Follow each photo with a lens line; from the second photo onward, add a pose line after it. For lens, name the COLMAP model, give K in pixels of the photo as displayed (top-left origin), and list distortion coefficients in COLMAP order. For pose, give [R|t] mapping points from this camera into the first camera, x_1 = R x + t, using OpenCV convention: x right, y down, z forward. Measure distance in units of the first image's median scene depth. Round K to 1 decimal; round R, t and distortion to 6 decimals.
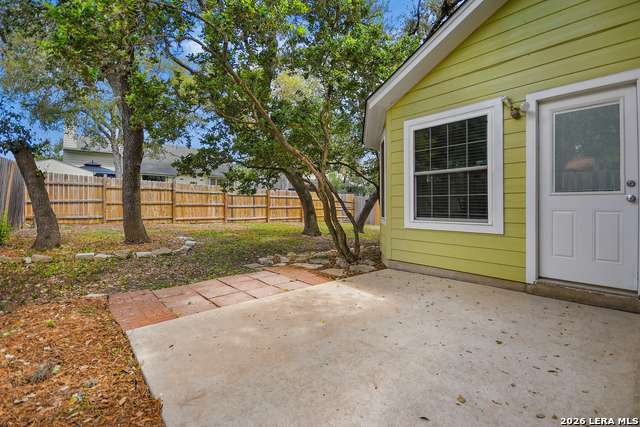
lens RADIAL K [[286.2, 0, 326.0], [0, 286.2, 204.2], [0, 0, 1]] dist [0.004719, -0.005781]
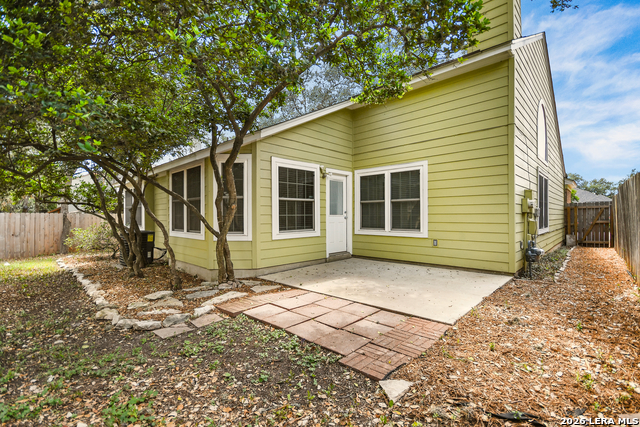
lens RADIAL K [[286.2, 0, 320.5], [0, 286.2, 214.5], [0, 0, 1]] dist [0.004719, -0.005781]
pose [[-0.072583, 0.010349, 0.997309, -1.220208], [0.007620, 0.999923, -0.009821, -0.018953], [-0.997333, 0.006887, -0.072656, 1.056879]]
